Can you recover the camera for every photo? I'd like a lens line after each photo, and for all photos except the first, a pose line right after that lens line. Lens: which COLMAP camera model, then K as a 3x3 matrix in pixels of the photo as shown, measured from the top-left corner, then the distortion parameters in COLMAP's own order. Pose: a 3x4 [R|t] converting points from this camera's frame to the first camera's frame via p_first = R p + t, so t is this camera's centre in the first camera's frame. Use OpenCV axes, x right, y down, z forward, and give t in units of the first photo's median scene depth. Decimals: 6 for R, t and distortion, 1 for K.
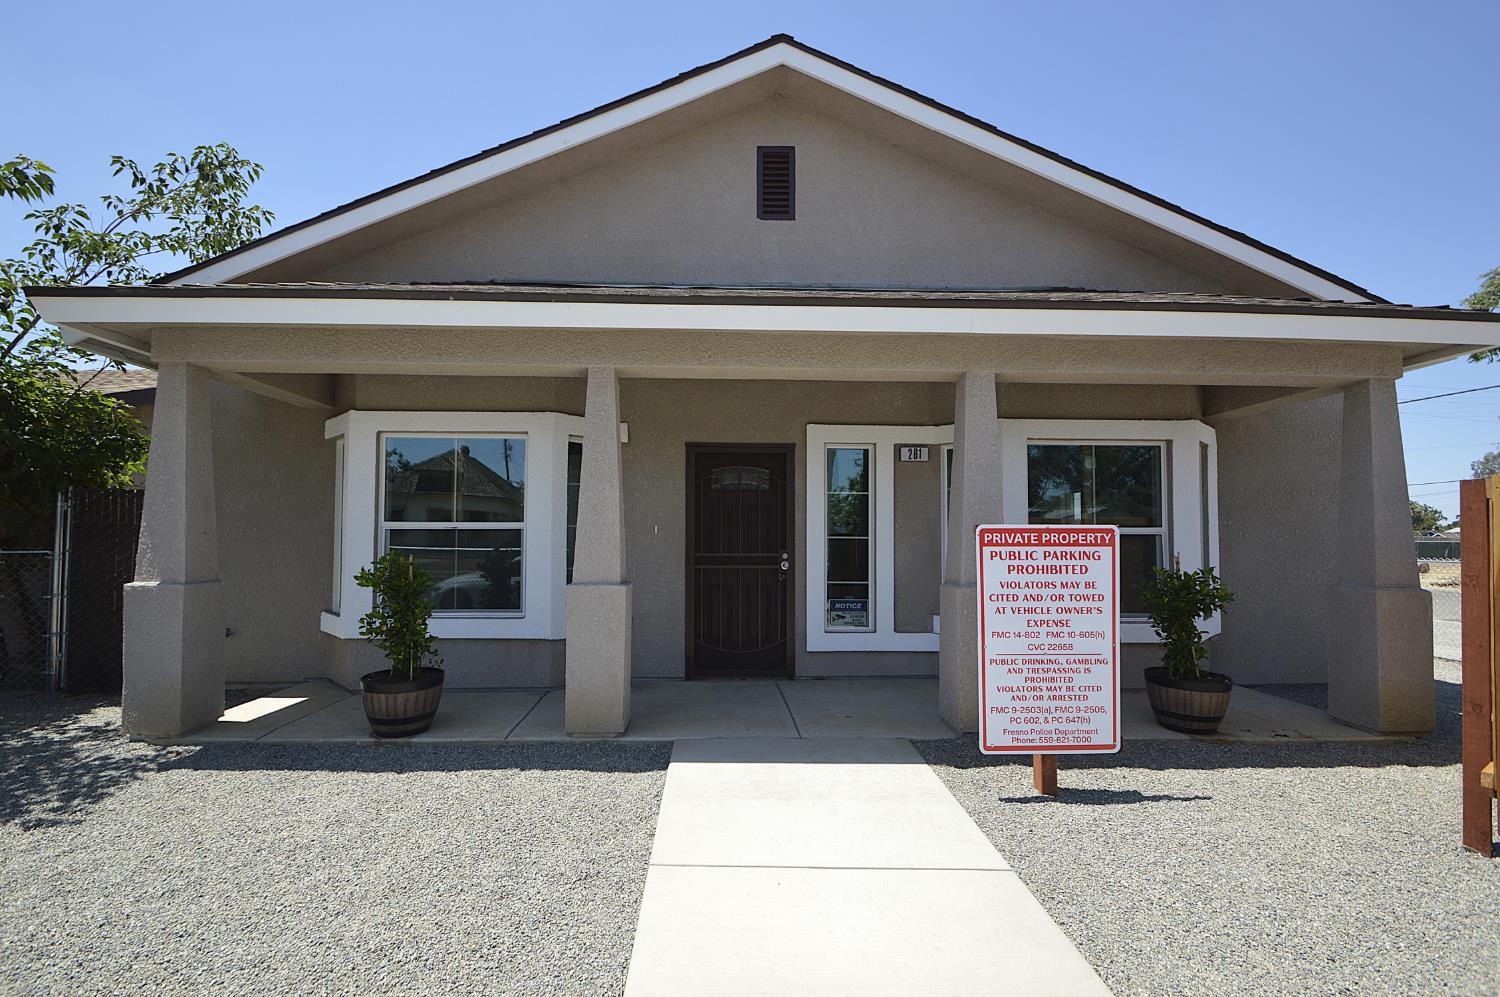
lens RADIAL K [[662.4, 0, 747.1], [0, 662.4, 505.5], [0, 0, 1]] dist [-0.002621, -0.003594]
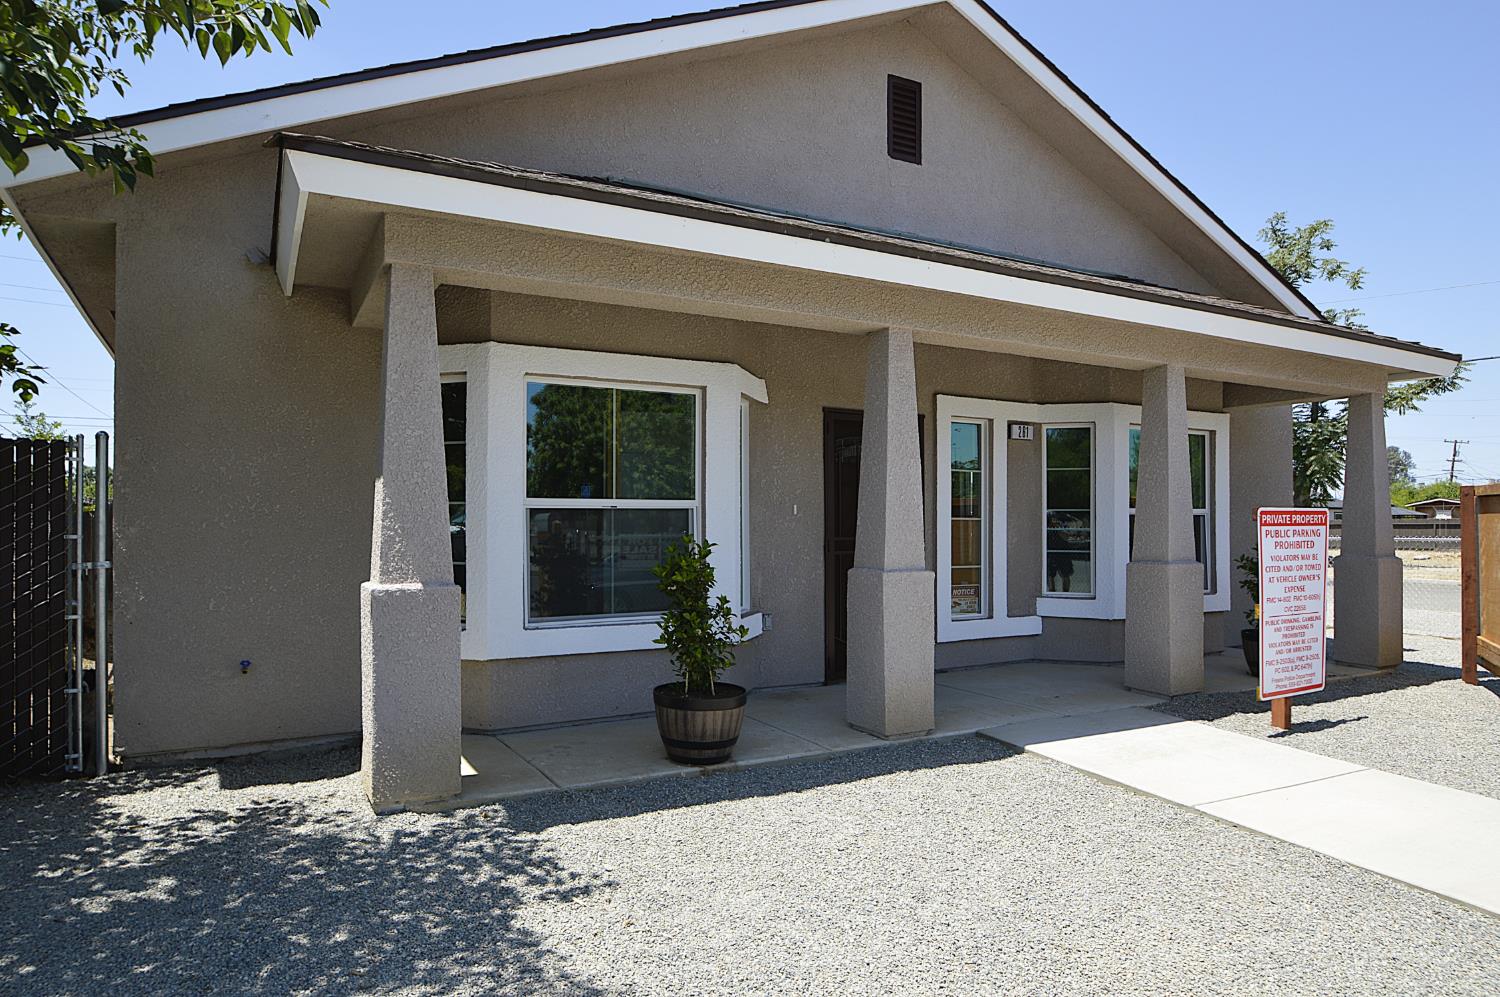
lens RADIAL K [[931.9, 0, 750.4], [0, 931.9, 499.8], [0, 0, 1]] dist [-0.037240, -0.000485]
pose [[0.889320, 0.008106, 0.457213, -1.123041], [-0.021137, 0.999503, 0.023393, -0.003621], [-0.456796, -0.030468, 0.889050, -0.034443]]
